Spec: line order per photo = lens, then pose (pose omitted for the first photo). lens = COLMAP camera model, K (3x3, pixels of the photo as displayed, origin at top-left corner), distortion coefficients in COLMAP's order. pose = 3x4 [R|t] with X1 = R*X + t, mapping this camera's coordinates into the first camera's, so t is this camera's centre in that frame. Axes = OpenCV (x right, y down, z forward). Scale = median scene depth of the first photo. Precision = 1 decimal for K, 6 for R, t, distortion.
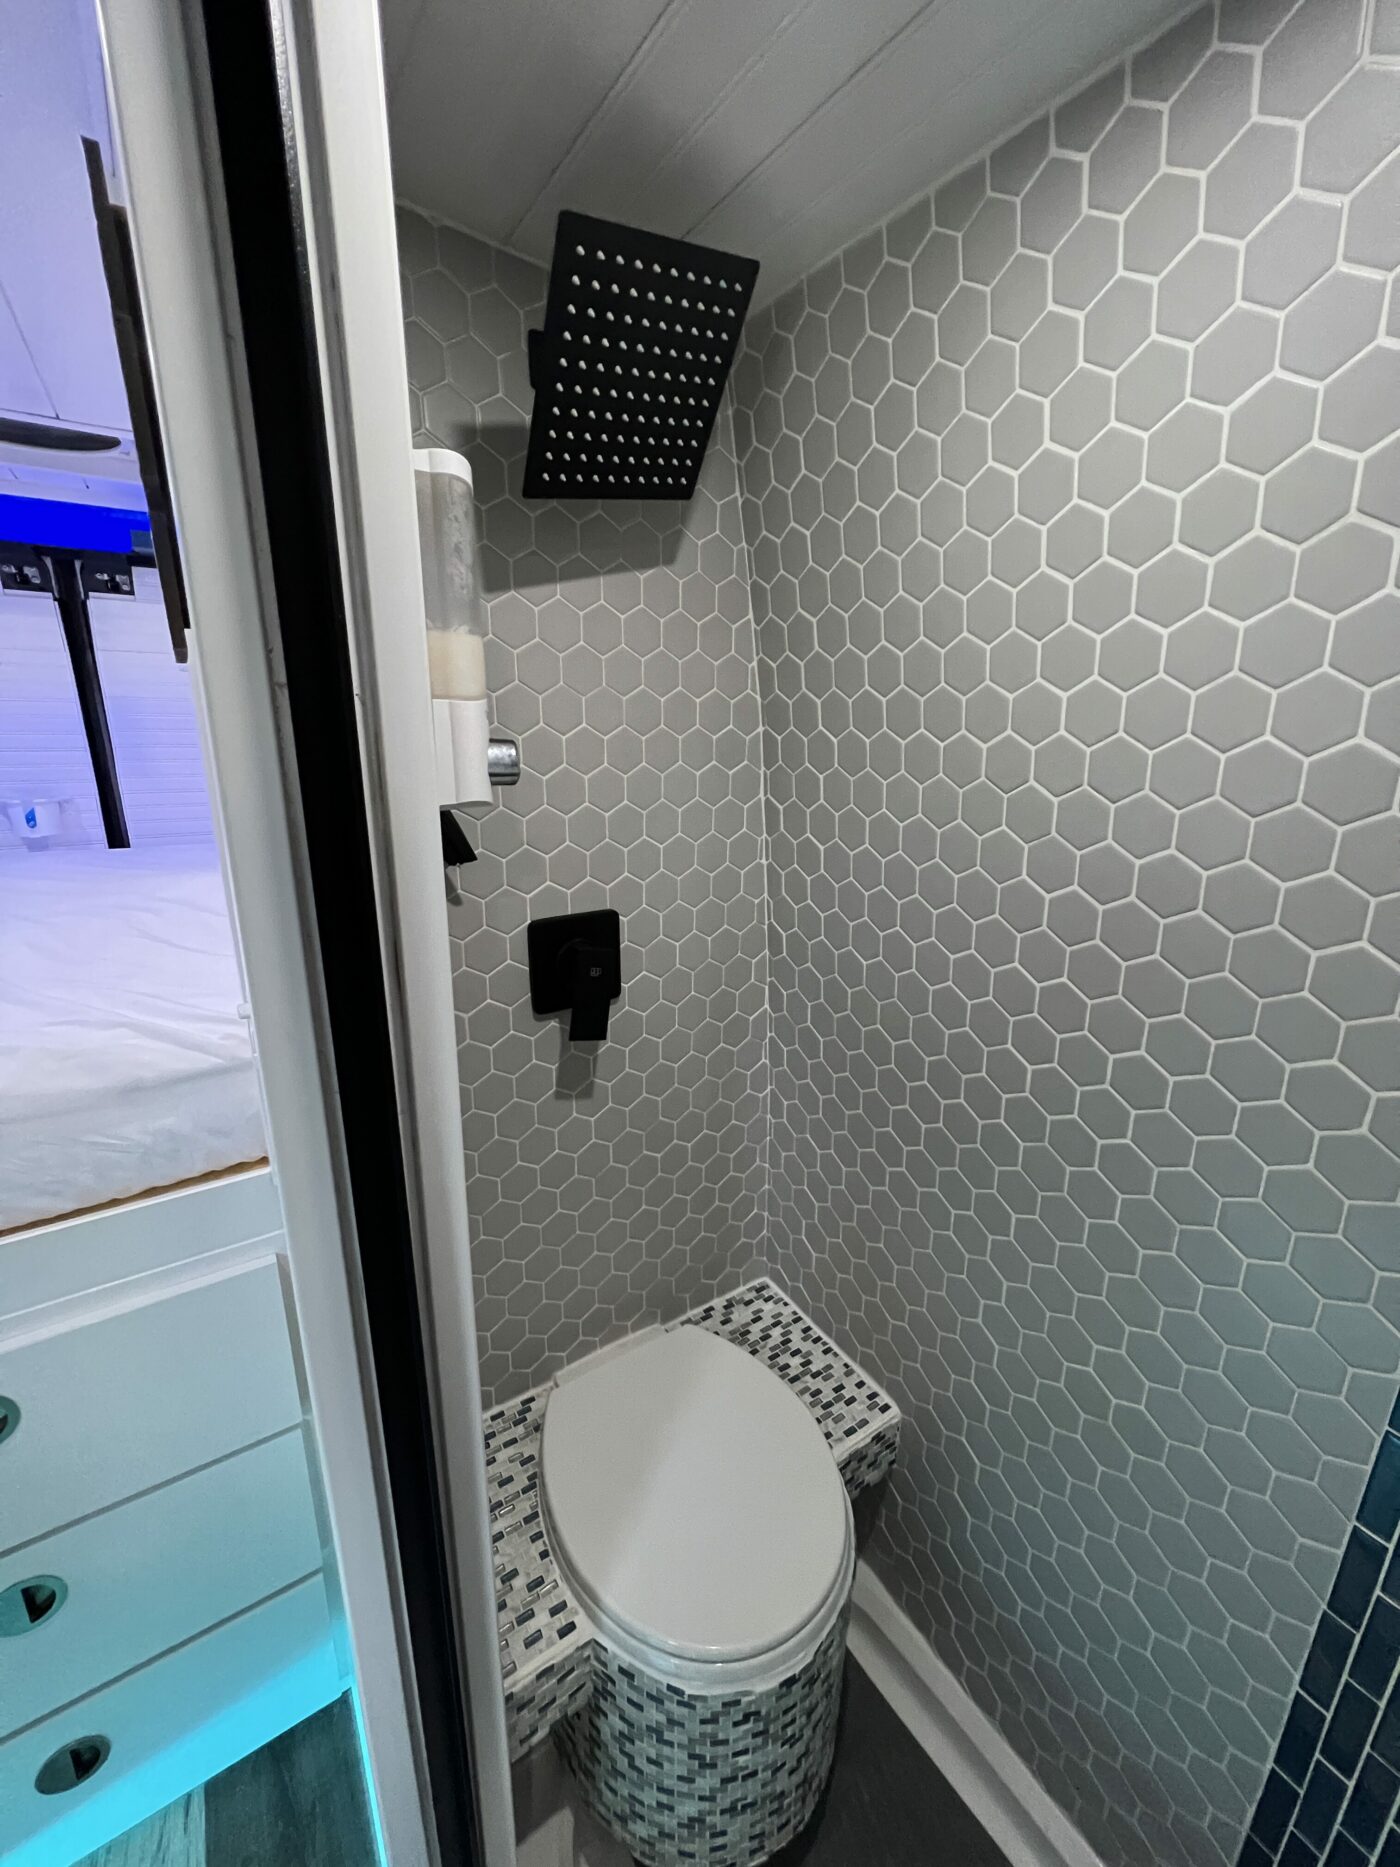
lens RADIAL K [[746.4, 0, 701.5], [0, 746.4, 932.8], [0, 0, 1]] dist [0.001200, -0.000213]
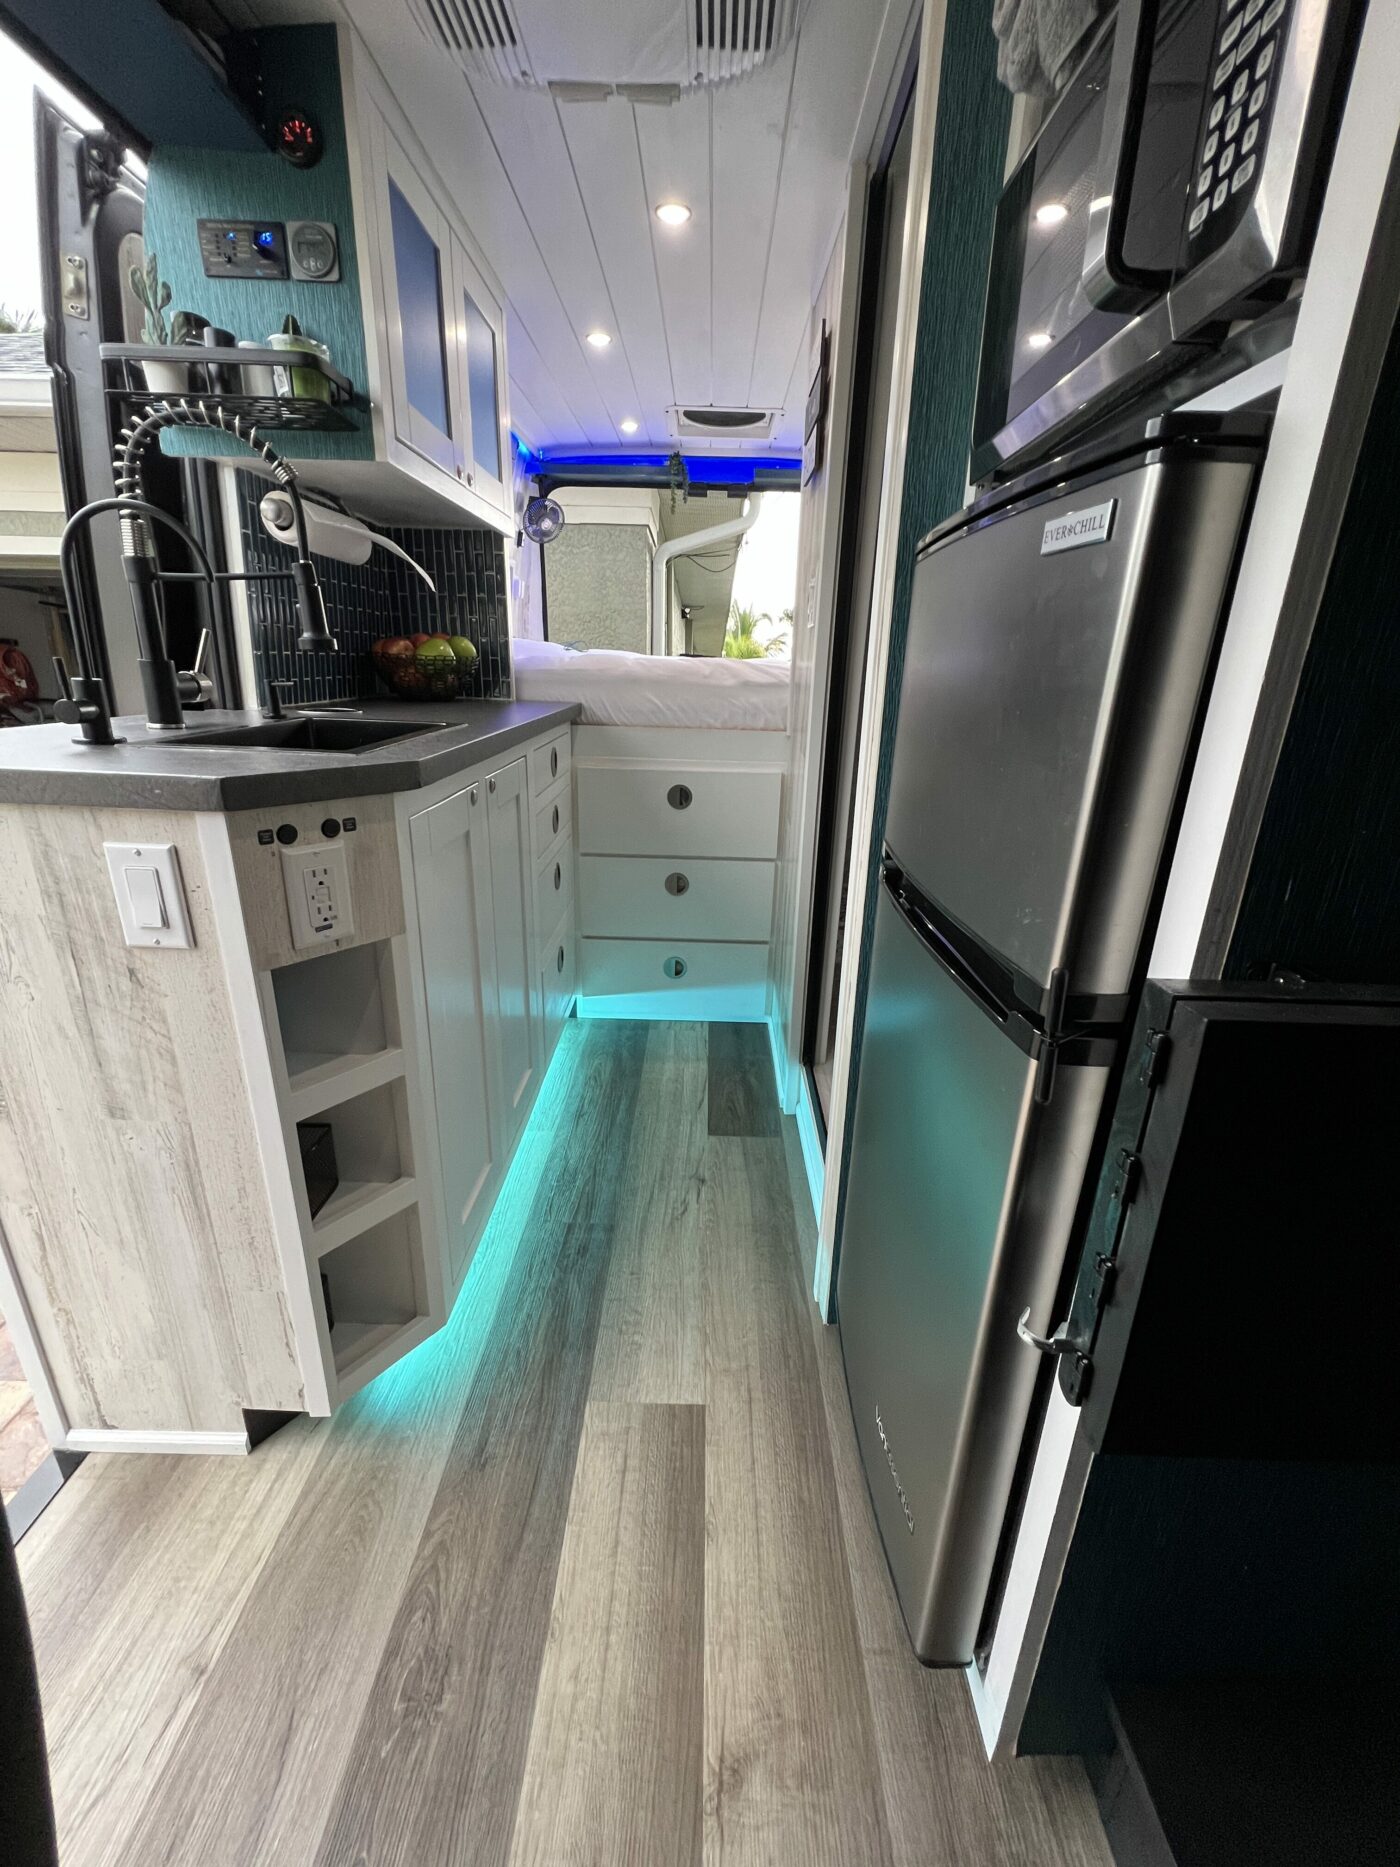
lens RADIAL K [[746.4, 0, 702.7], [0, 746.4, 929.0], [0, 0, 1]] dist [0.001200, -0.000213]
pose [[0.828047, 0.192536, -0.526563, 0.477561], [-0.164551, 0.981283, 0.100038, 0.643753], [0.535968, 0.003810, 0.844230, -0.961983]]
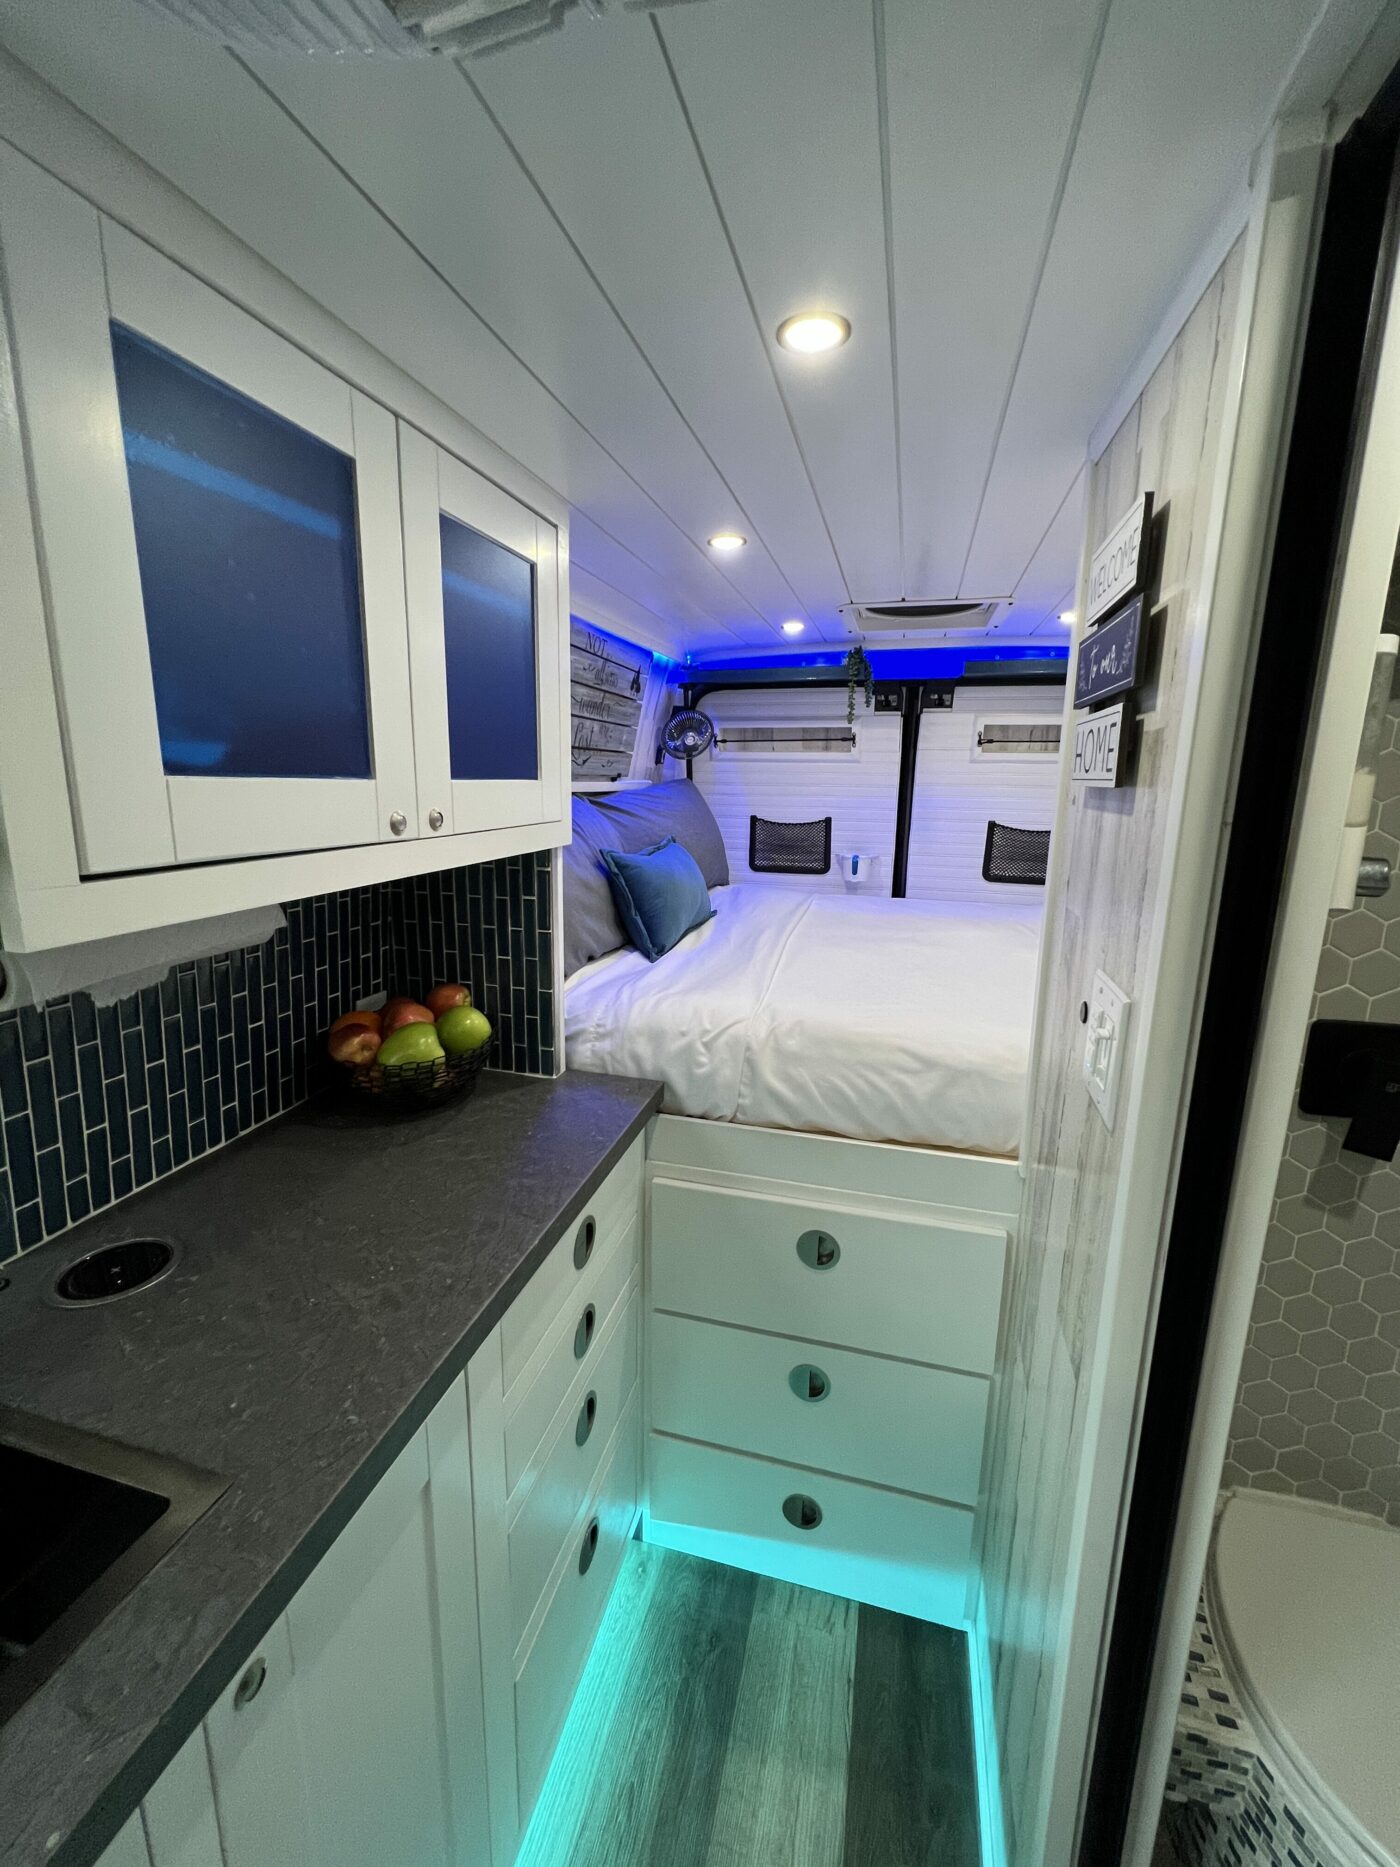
lens RADIAL K [[746.4, 0, 707.1], [0, 746.4, 932.8], [0, 0, 1]] dist [0.001200, -0.000213]
pose [[0.663703, 0.142520, -0.734293, -0.047175], [-0.204609, 0.978831, 0.005043, 0.031442], [0.719468, 0.146895, 0.678814, -0.266692]]
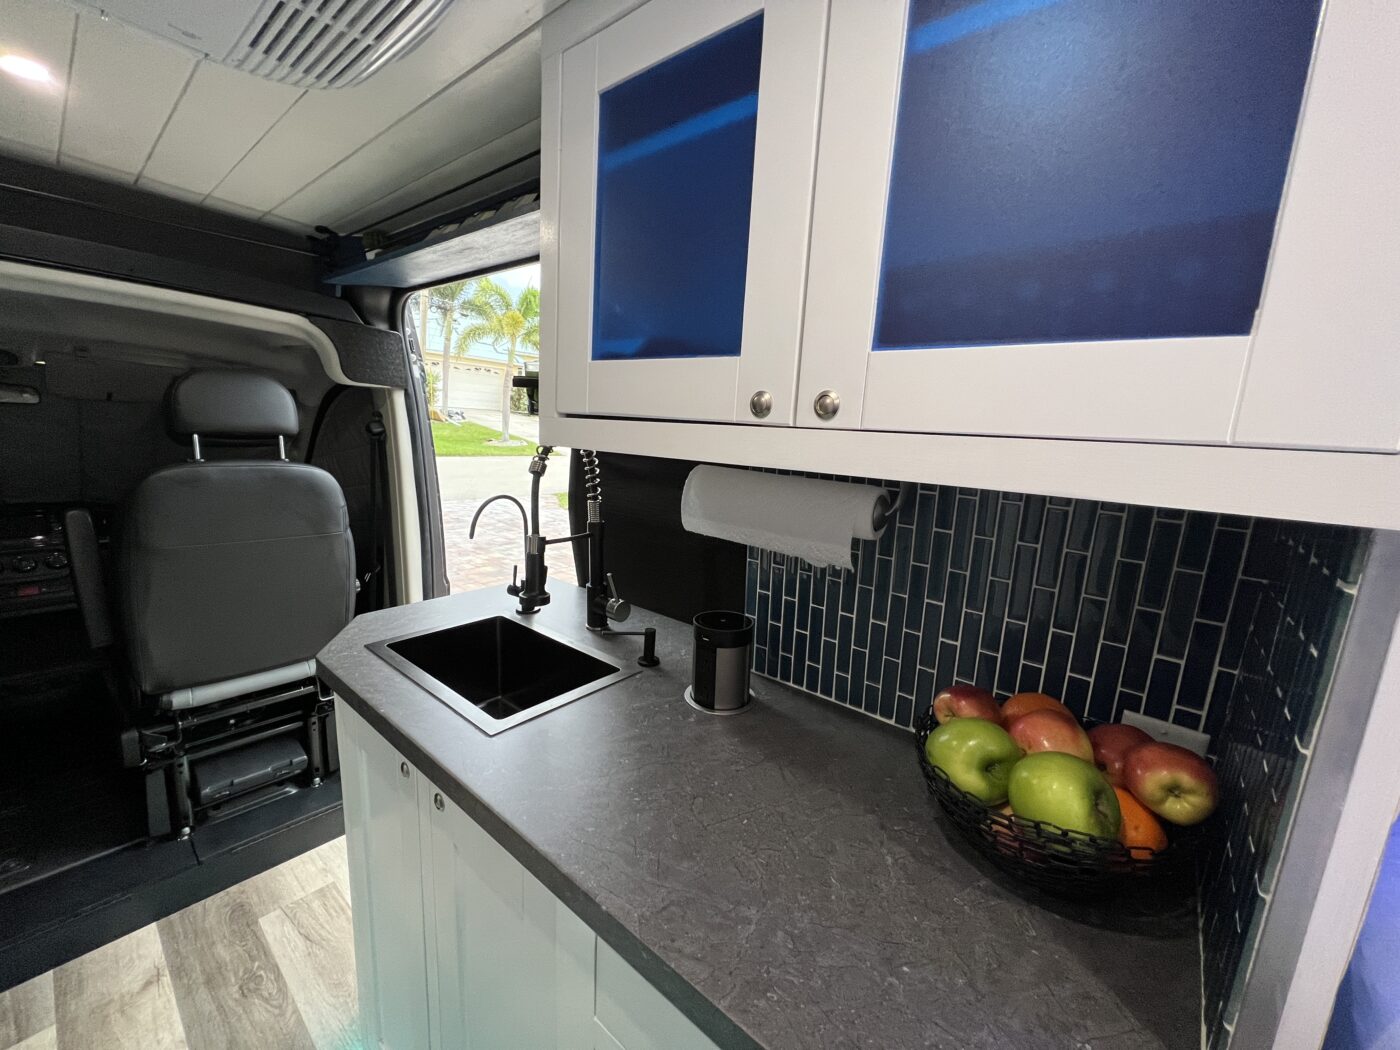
lens RADIAL K [[559.7, 0, 693.7], [0, 559.7, 521.0], [0, 0, 1]] dist [0.001200, -0.000213]
pose [[-0.957554, -0.025146, -0.287154, -0.652876], [-0.147312, 0.898963, 0.412510, -0.121578], [0.247768, 0.437302, -0.864510, 0.509328]]
